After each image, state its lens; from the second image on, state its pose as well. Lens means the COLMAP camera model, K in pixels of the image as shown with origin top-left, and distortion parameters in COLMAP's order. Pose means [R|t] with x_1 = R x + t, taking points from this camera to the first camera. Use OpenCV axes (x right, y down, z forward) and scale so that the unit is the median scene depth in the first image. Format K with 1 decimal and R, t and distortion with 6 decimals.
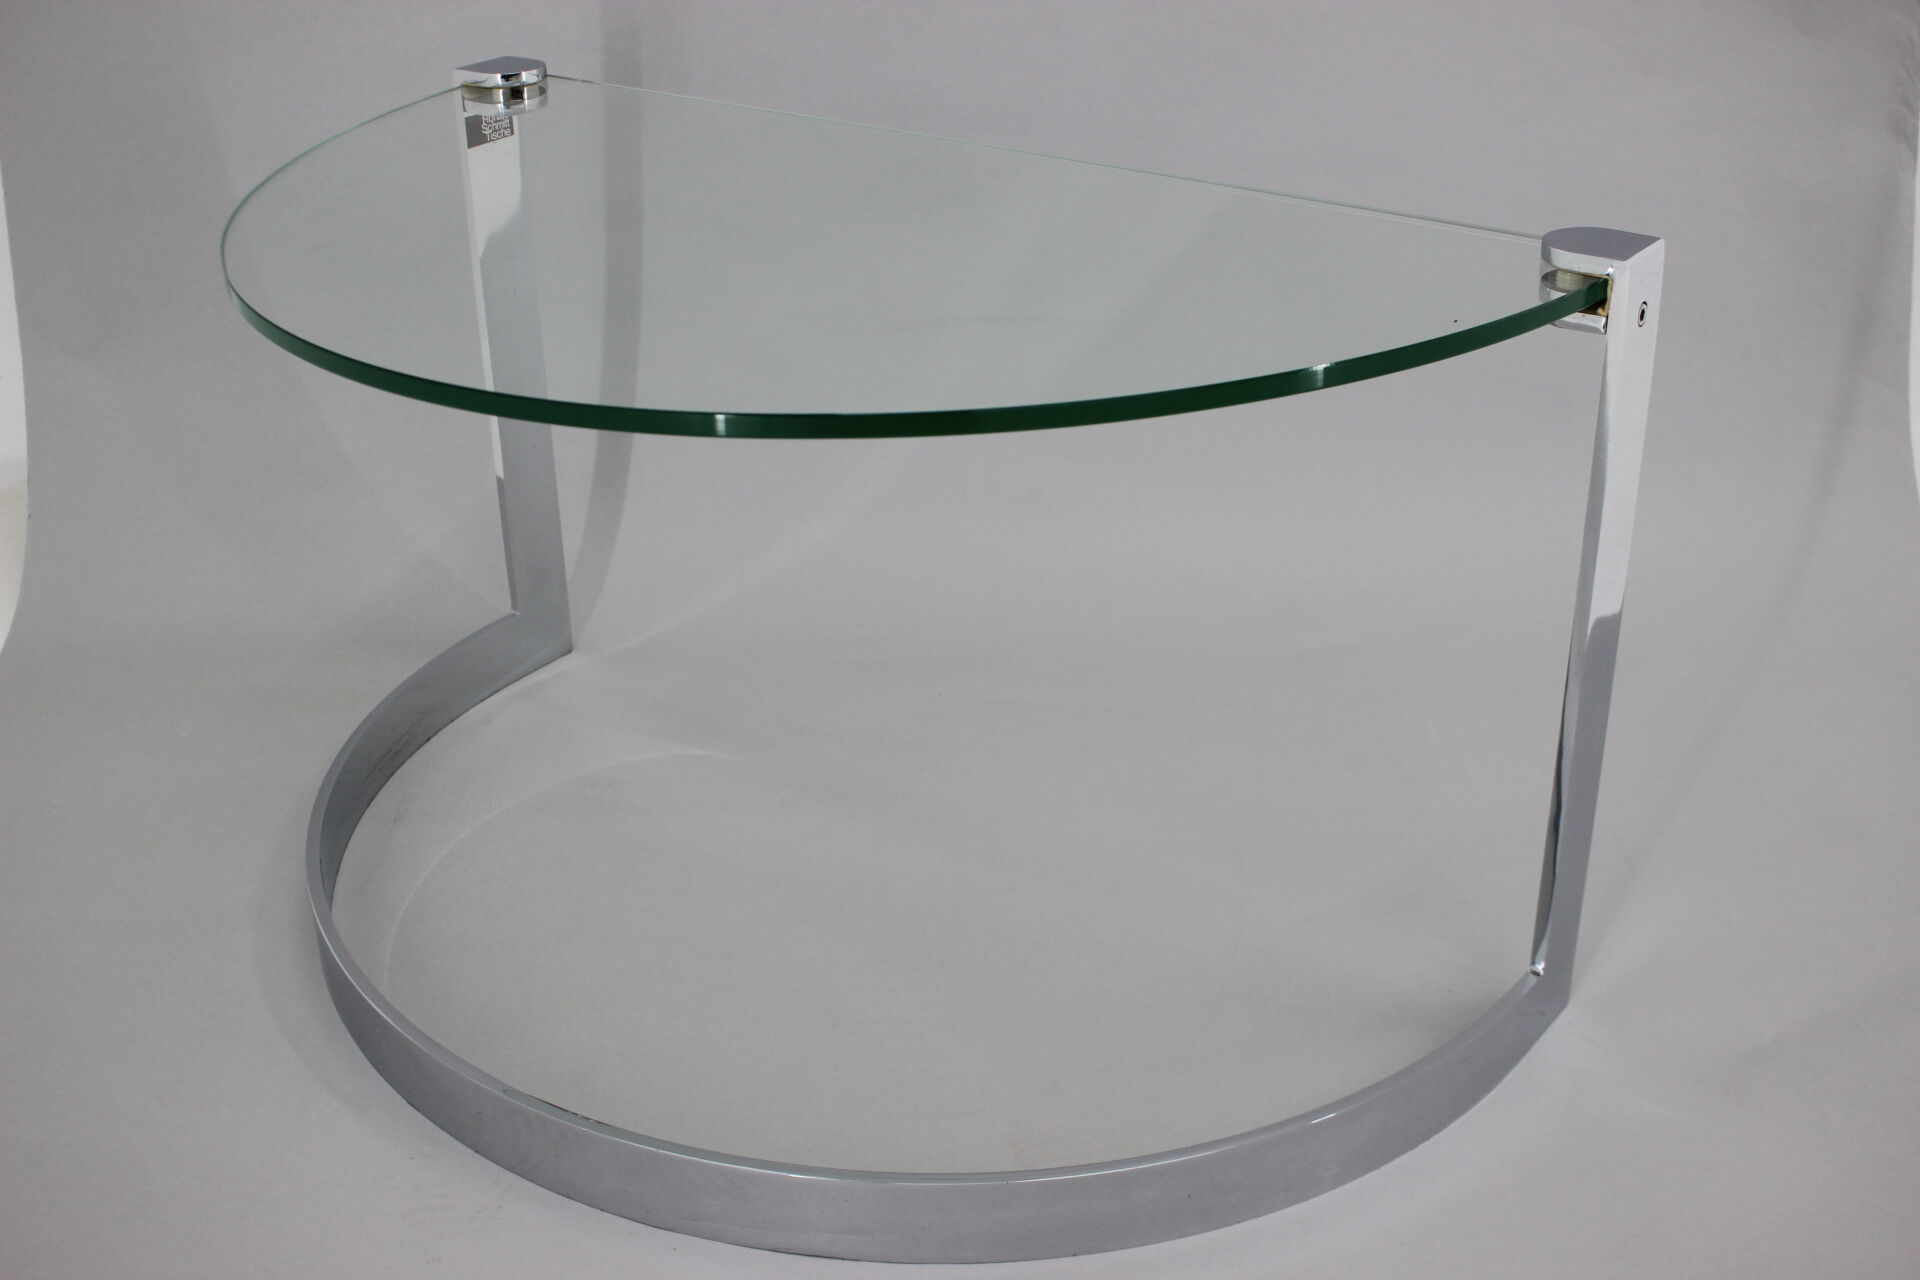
lens RADIAL K [[1422.5, 0, 967.1], [0, 1422.5, 640.1], [0, 0, 1]] dist [-0.015405, 0.000841]
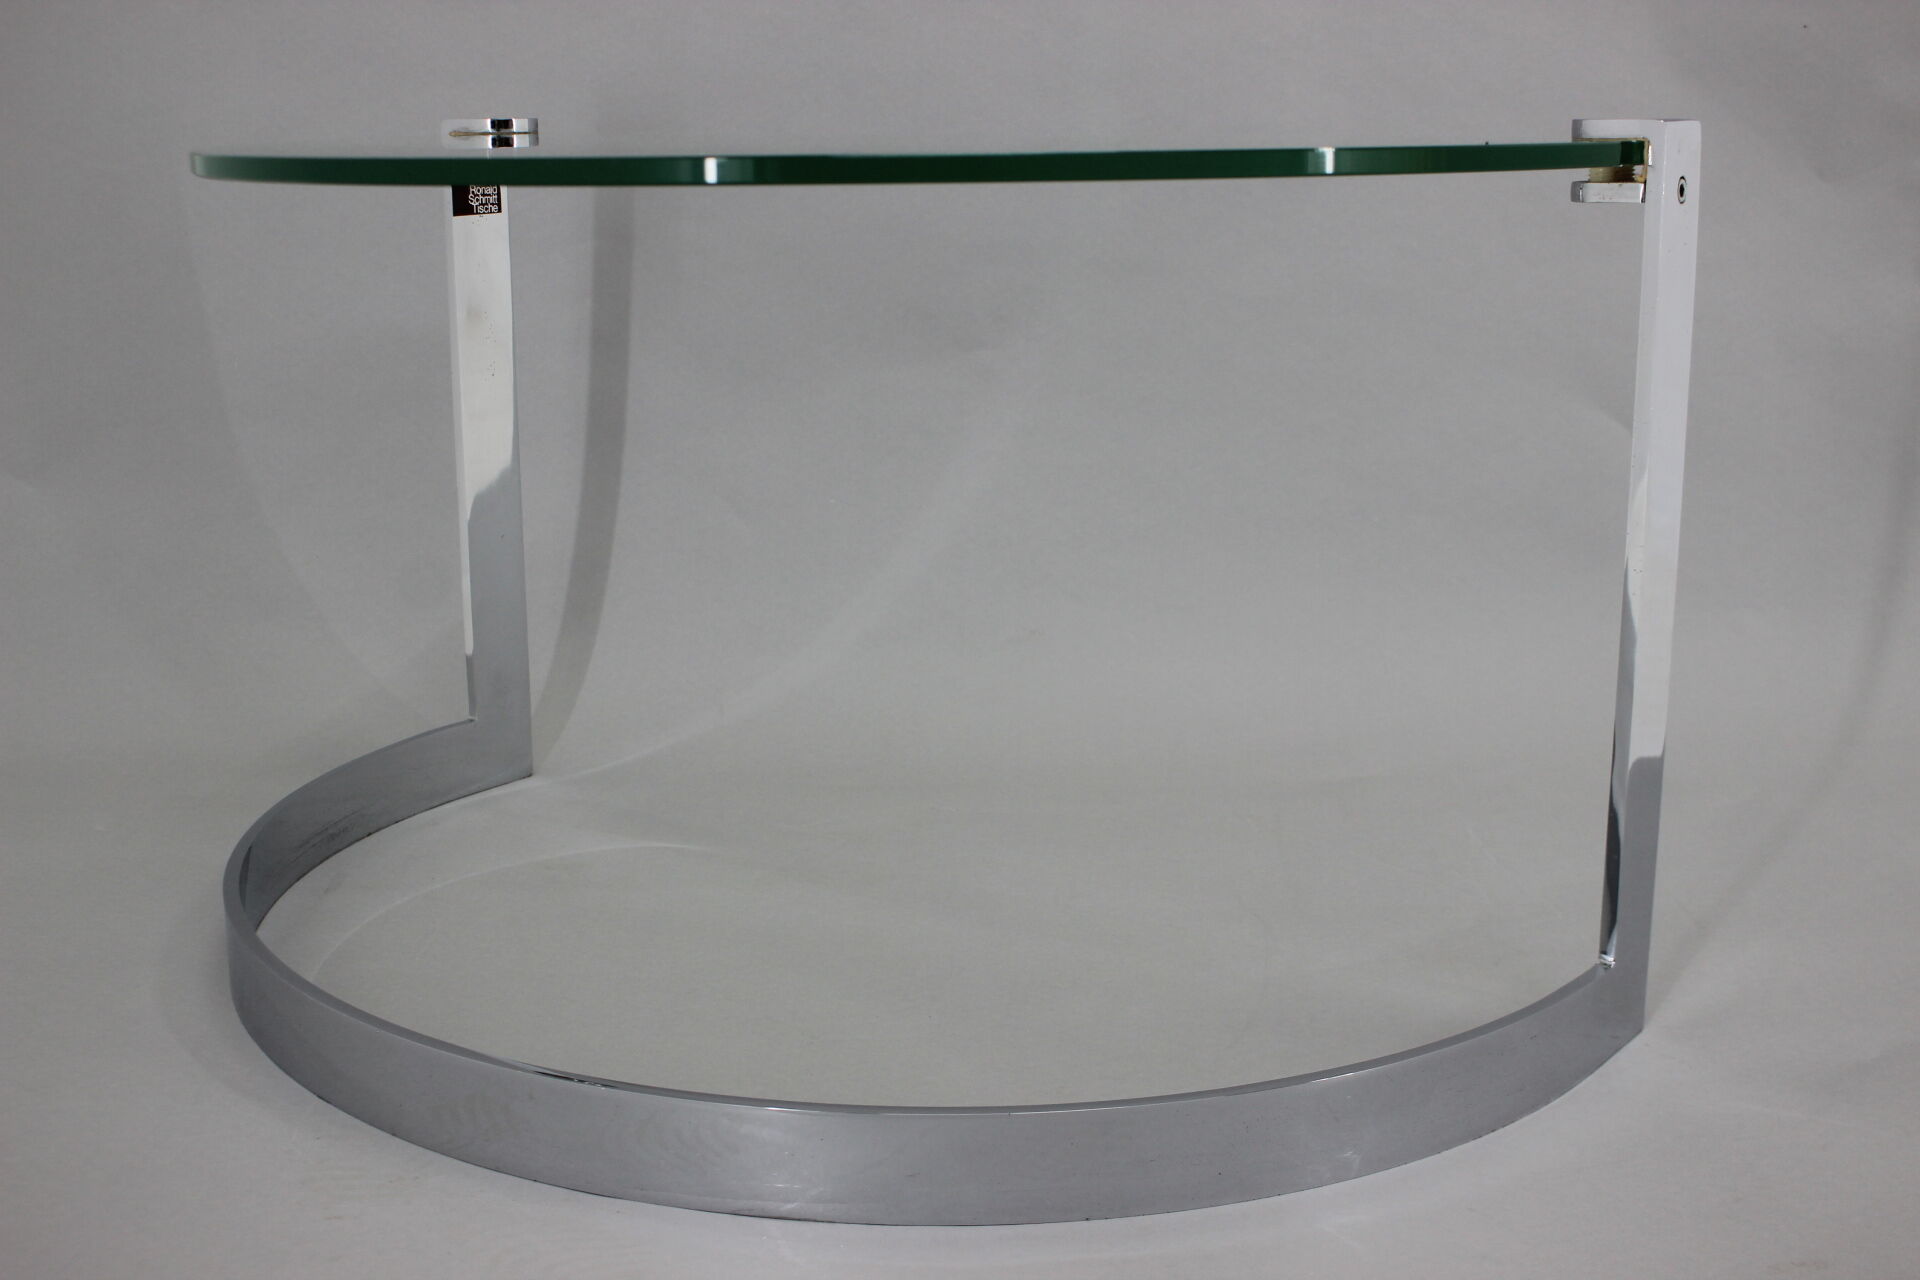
lens RADIAL K [[1505.5, 0, 960.0], [0, 1505.5, 640.0], [0, 0, 1]] dist [0.011292, -0.038290]
pose [[0.999952, 0.009643, 0.001658, -0.003180], [-0.009259, 0.987366, -0.158188, 0.118103], [-0.003162, 0.158165, 0.987408, 0.026244]]
